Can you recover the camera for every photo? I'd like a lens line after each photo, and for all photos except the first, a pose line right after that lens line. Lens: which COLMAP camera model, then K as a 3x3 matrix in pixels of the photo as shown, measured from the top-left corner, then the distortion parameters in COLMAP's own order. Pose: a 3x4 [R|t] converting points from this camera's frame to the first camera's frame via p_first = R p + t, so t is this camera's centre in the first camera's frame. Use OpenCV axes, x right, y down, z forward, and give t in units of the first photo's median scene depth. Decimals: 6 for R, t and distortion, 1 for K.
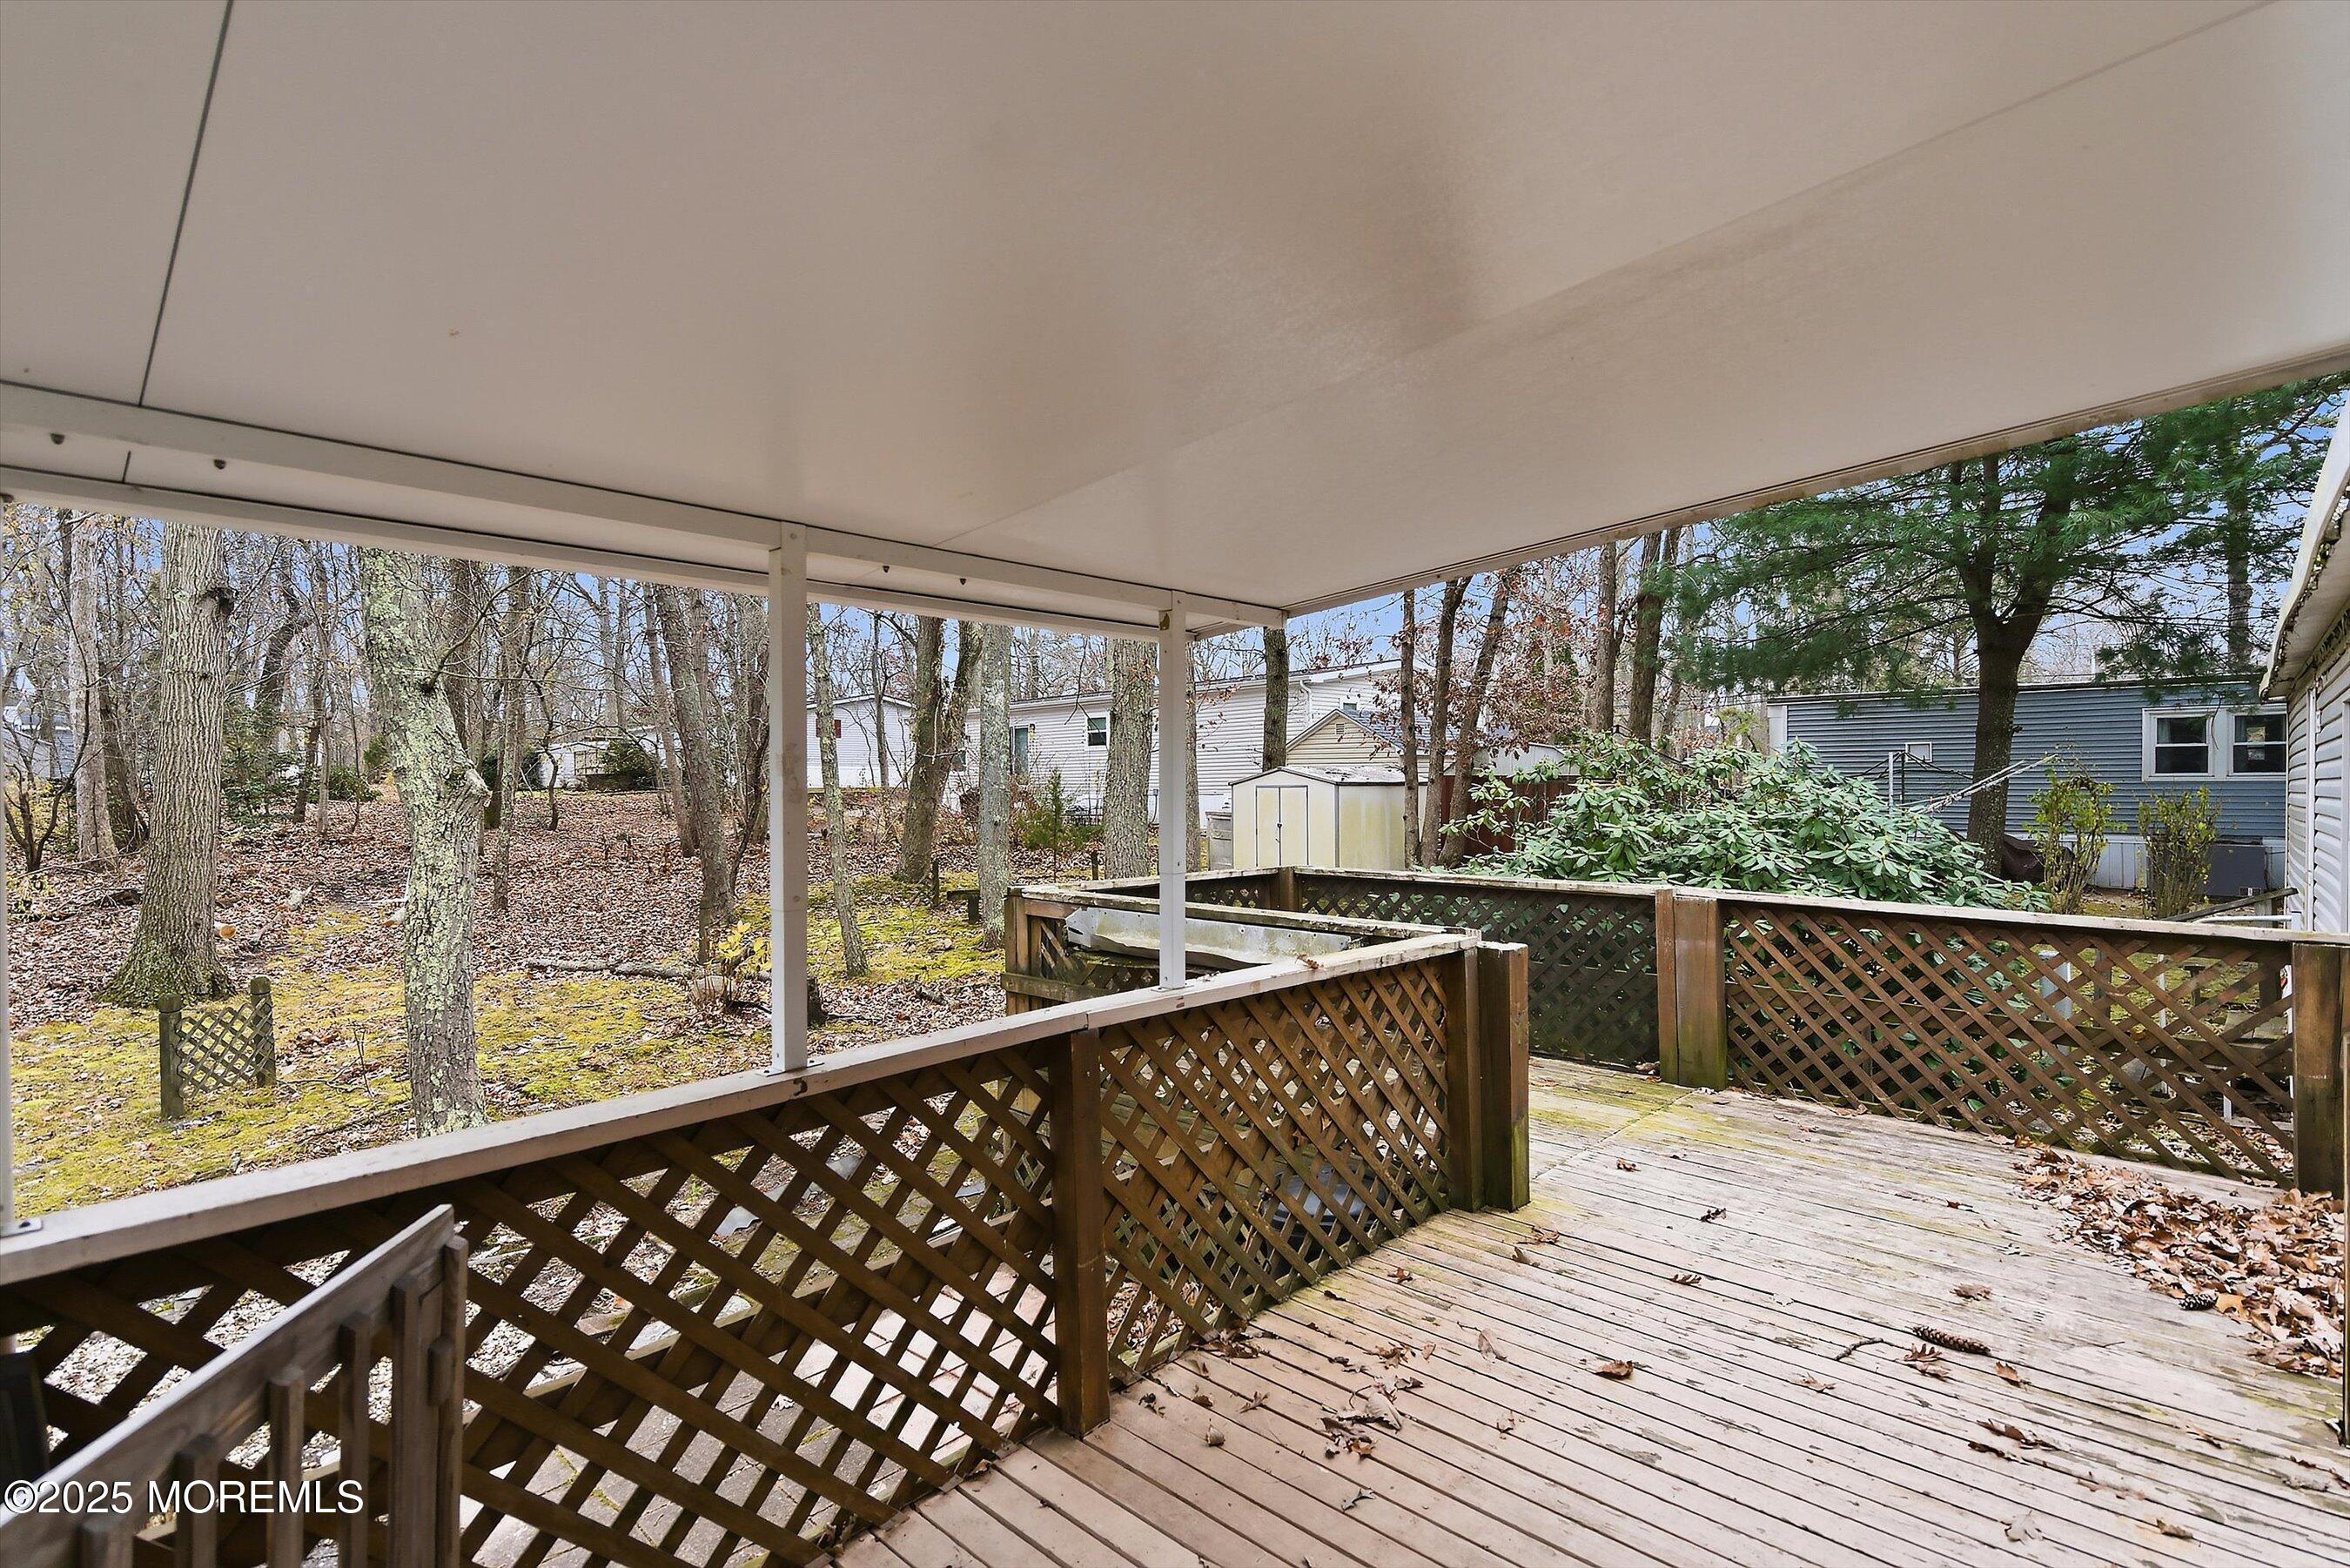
lens RADIAL K [[1105.0, 0, 1175.0], [0, 1105.0, 784.0], [0, 0, 1]] dist [-0.000031, -0.001190]
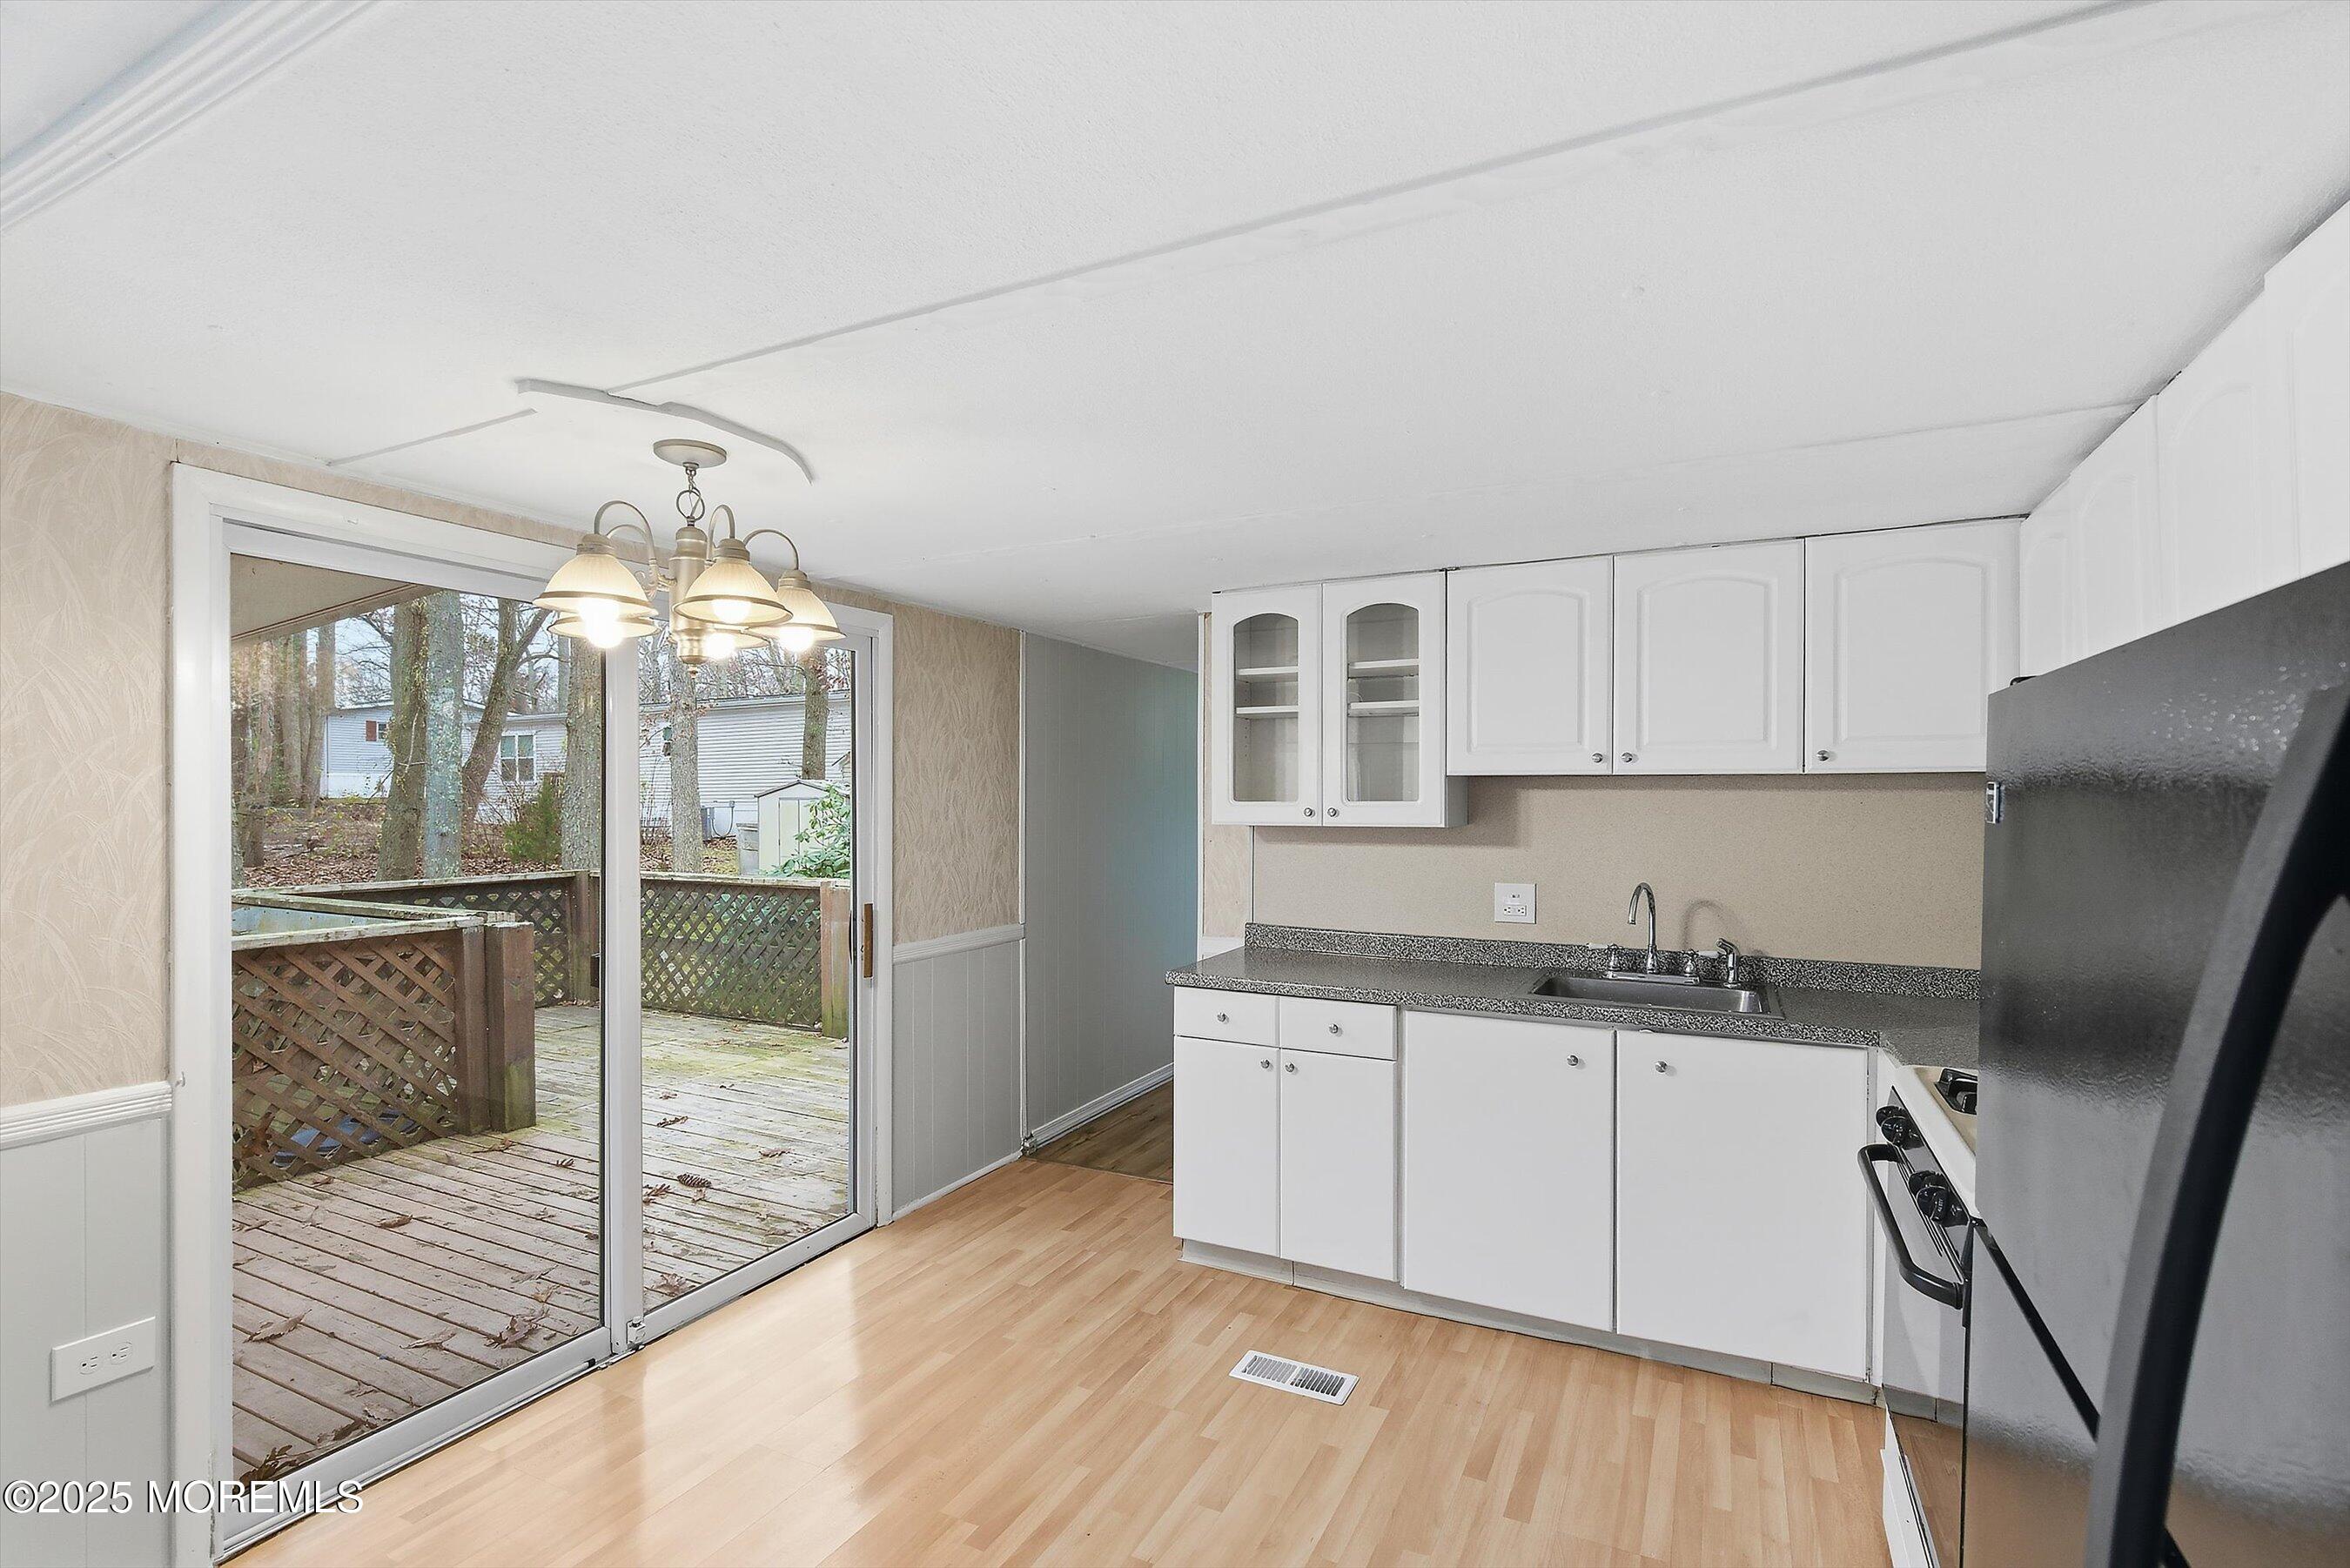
lens RADIAL K [[1081.9, 0, 1177.1], [0, 1081.9, 801.0], [0, 0, 1]] dist [0.000226, -0.000386]
pose [[0.956309, 0.005637, 0.292303, 0.746842], [-0.006626, 0.999975, 0.002395, -0.003494], [-0.292283, -0.004227, 0.956323, -0.457978]]
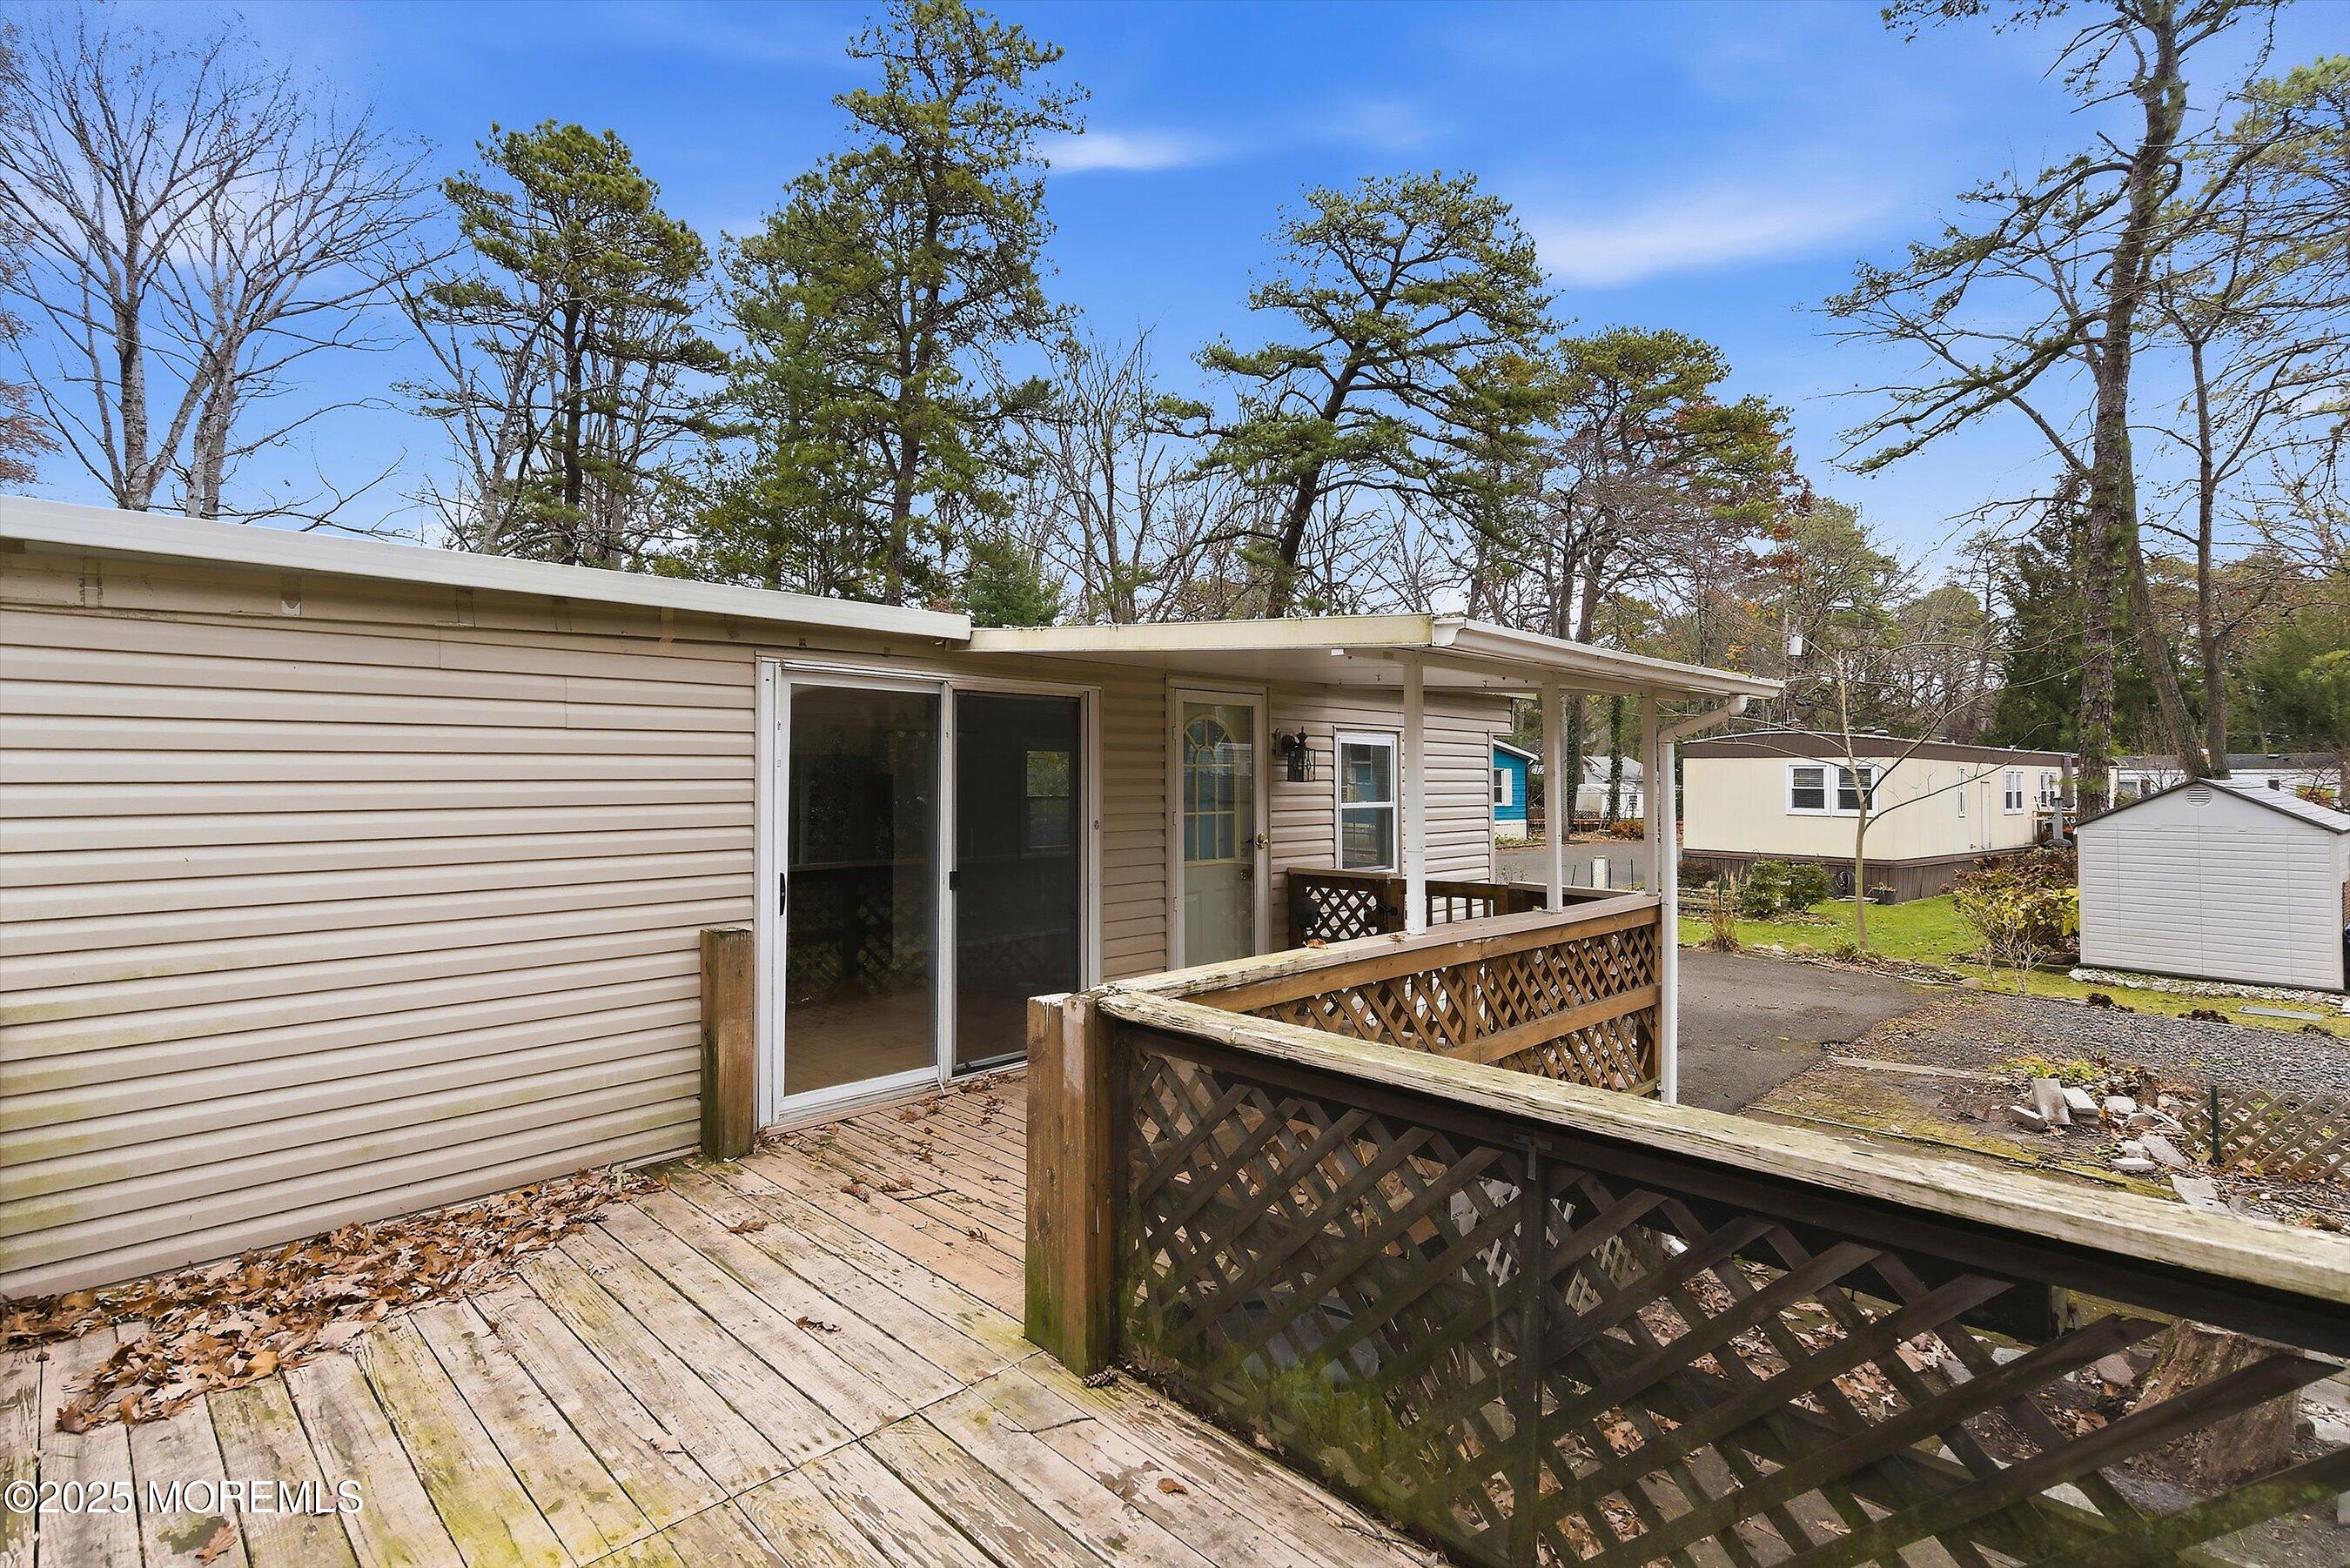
lens RADIAL K [[1081.9, 0, 1177.1], [0, 1081.9, 801.0], [0, 0, 1]] dist [0.000226, -0.000386]
pose [[-0.999904, 0.006532, 0.012242, 0.234627], [0.006563, 0.999975, 0.002491, 0.010843], [-0.012225, 0.002572, -0.999922, 1.968191]]
